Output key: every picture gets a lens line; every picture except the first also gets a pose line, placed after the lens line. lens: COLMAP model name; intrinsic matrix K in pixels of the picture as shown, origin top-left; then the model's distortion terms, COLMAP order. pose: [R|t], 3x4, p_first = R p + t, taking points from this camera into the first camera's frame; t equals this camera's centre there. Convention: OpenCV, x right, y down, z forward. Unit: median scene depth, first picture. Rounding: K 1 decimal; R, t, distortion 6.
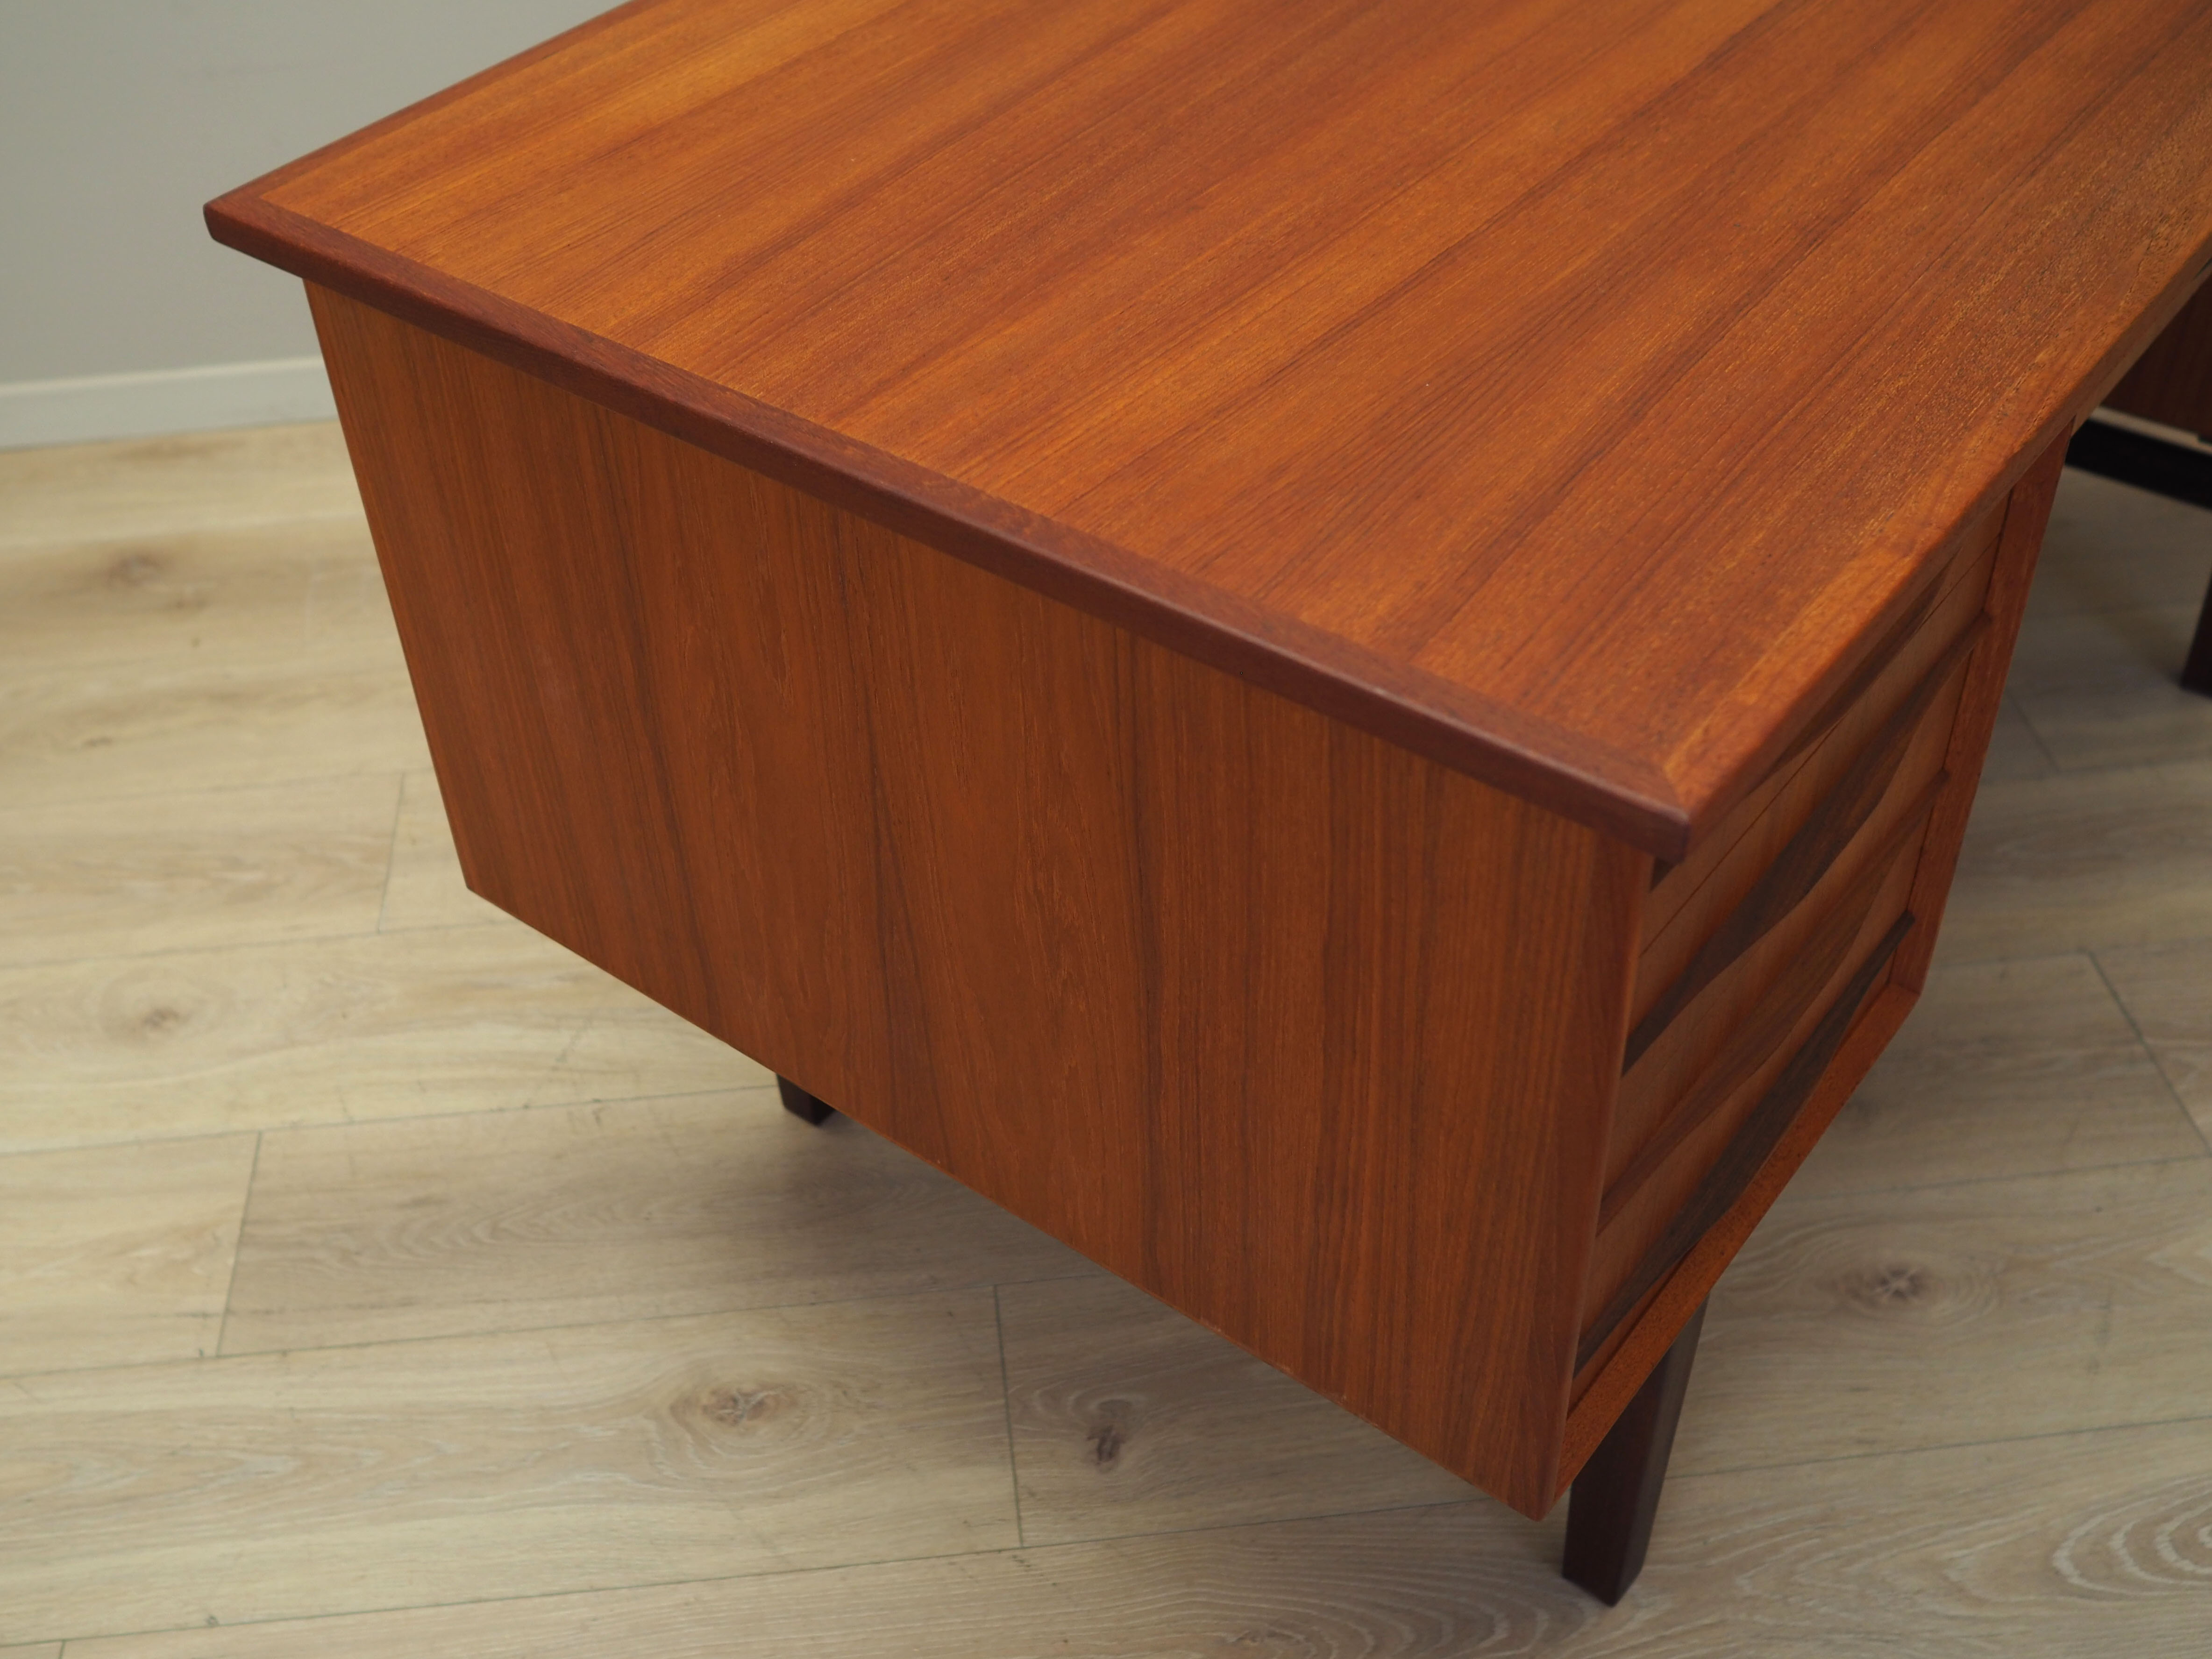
lens RADIAL K [[2242.1, 0, 1096.0], [0, 2242.1, 793.3], [0, 0, 1]] dist [-0.030109, 0.000000]
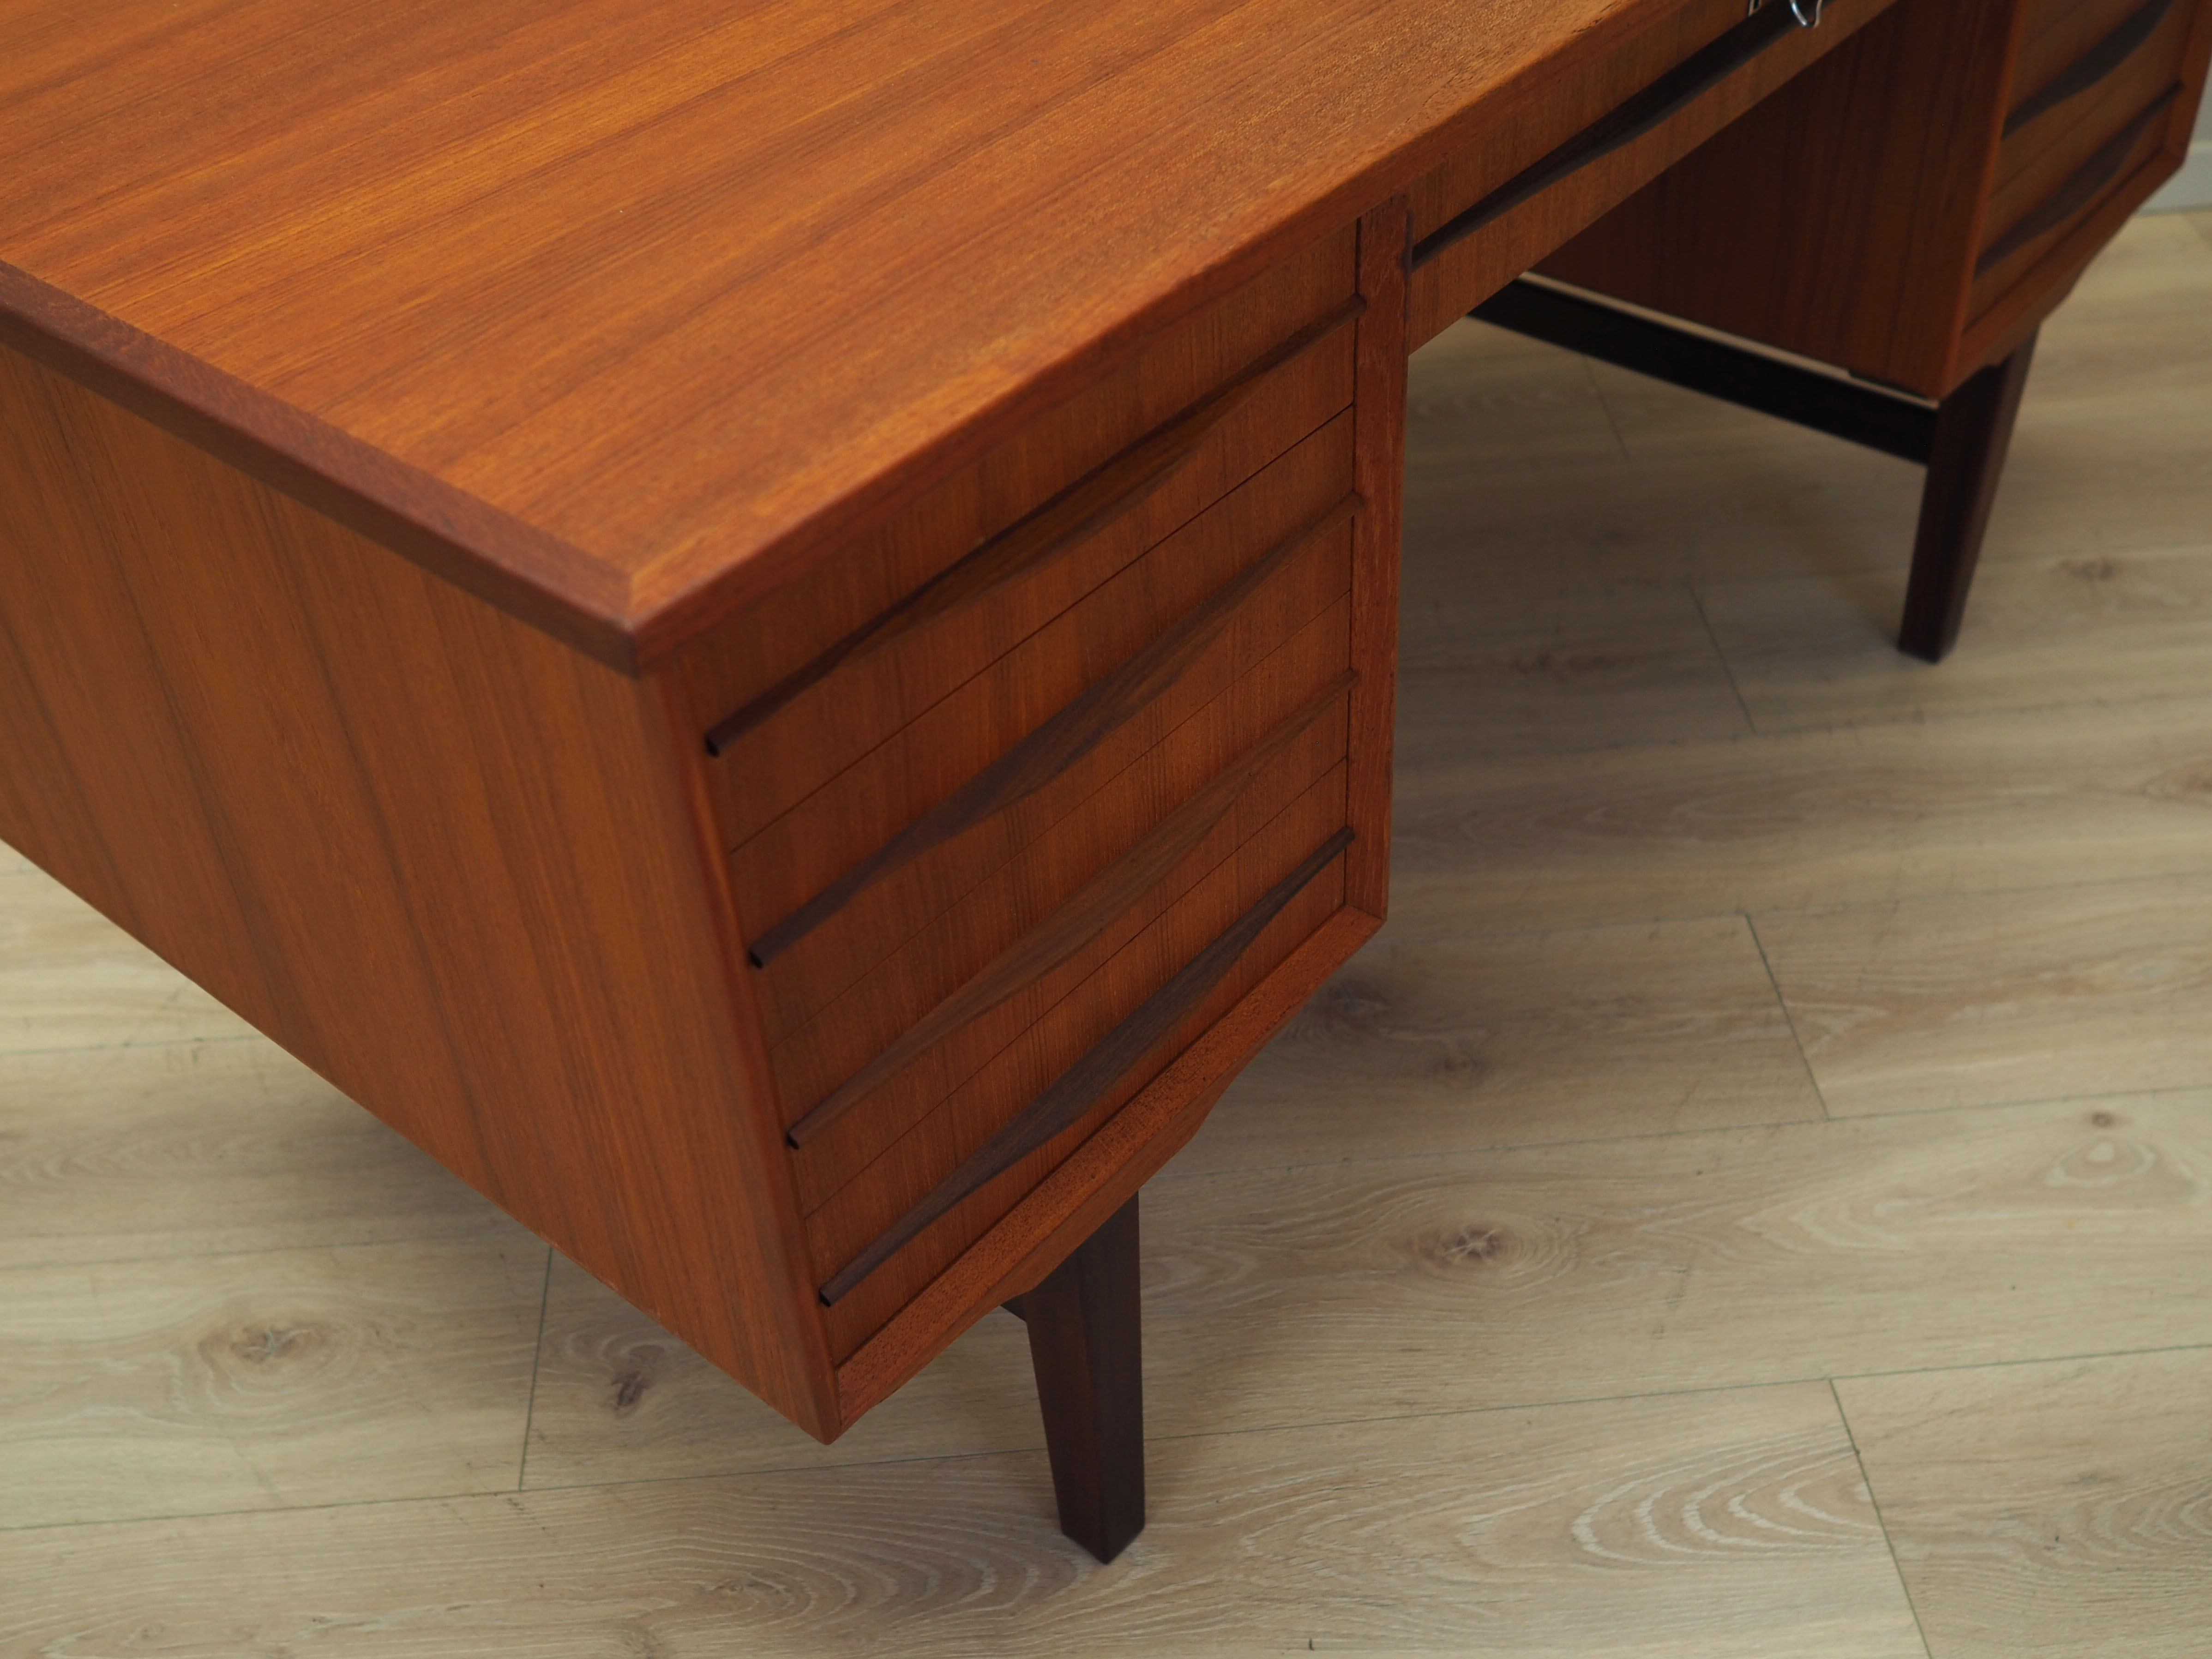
lens RADIAL K [[2242.3, 0, 1105.5], [0, 2242.3, 844.8], [0, 0, 1]] dist [-0.030109, 0.000000]
pose [[0.999778, 0.015713, -0.014052, 0.230410], [-0.015522, 0.999787, 0.013613, 0.041415], [0.014263, -0.013392, 0.999809, 0.042458]]
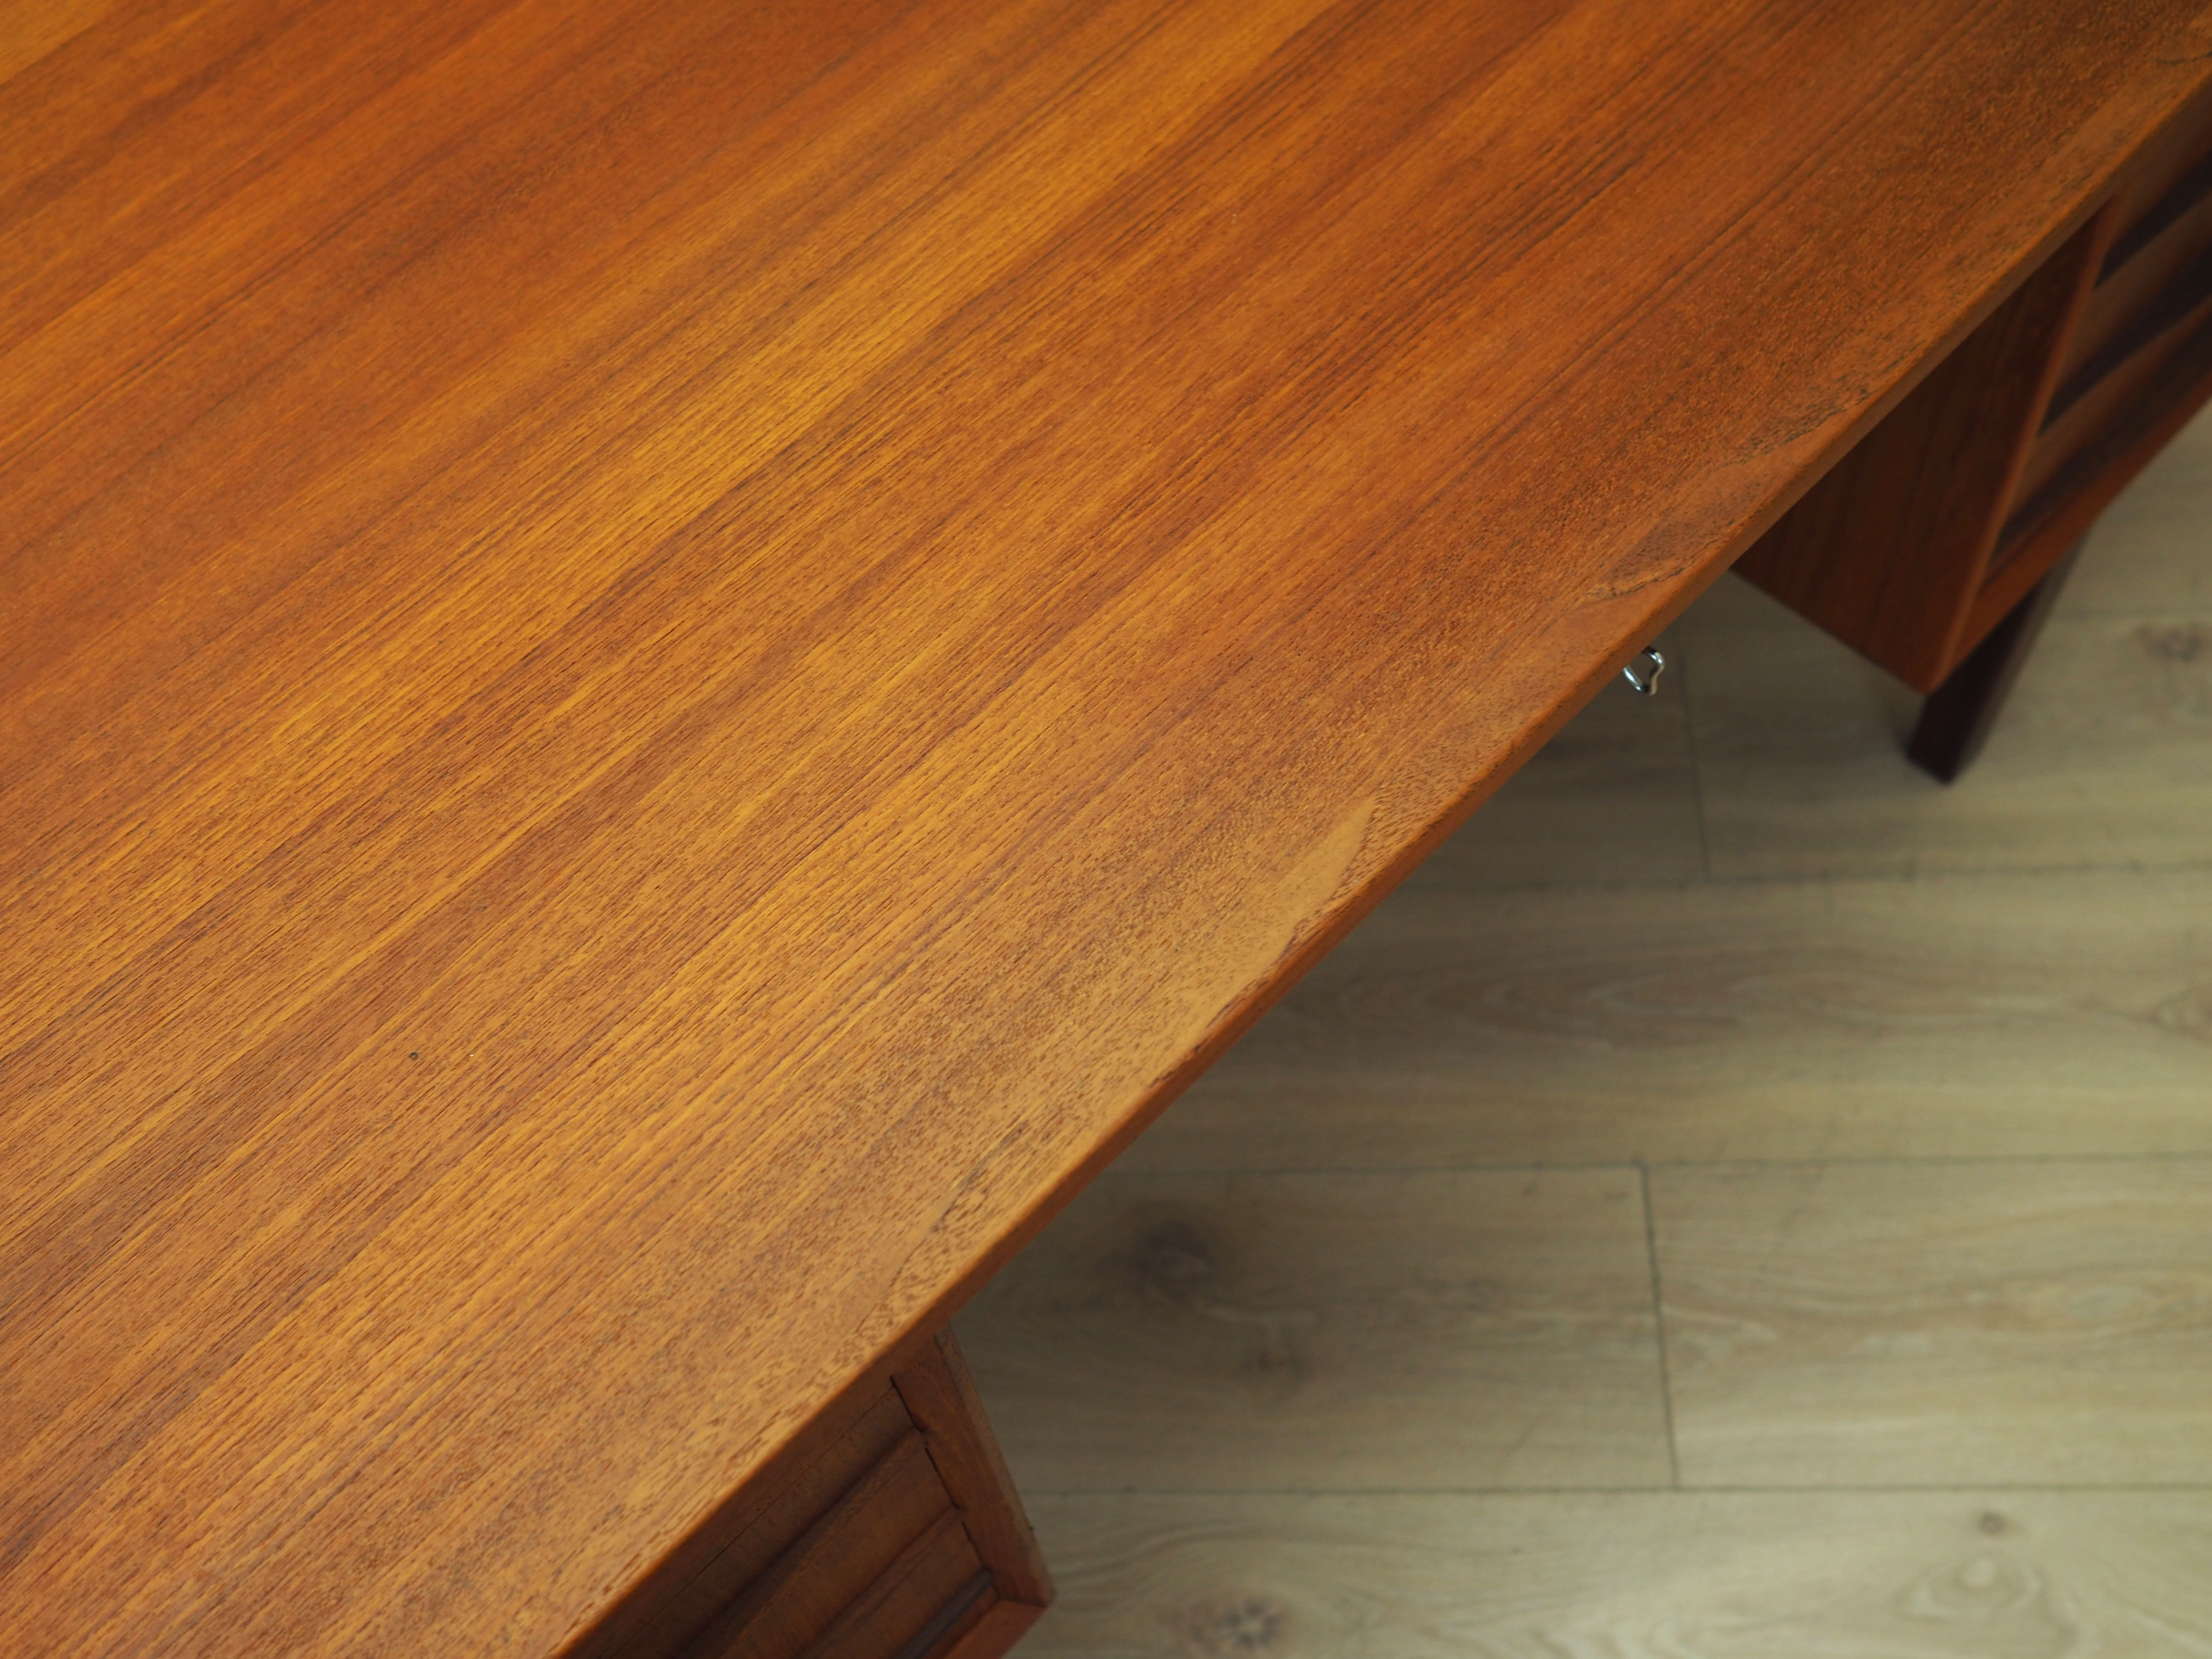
lens RADIAL K [[2242.4, 0, 1038.1], [0, 2242.4, 866.0], [0, 0, 1]] dist [-0.030109, 0.000000]
pose [[0.992970, 0.075462, -0.091196, 0.364444], [-0.043467, 0.949073, 0.312044, -0.361476], [0.110099, -0.305886, 0.945681, 0.276860]]
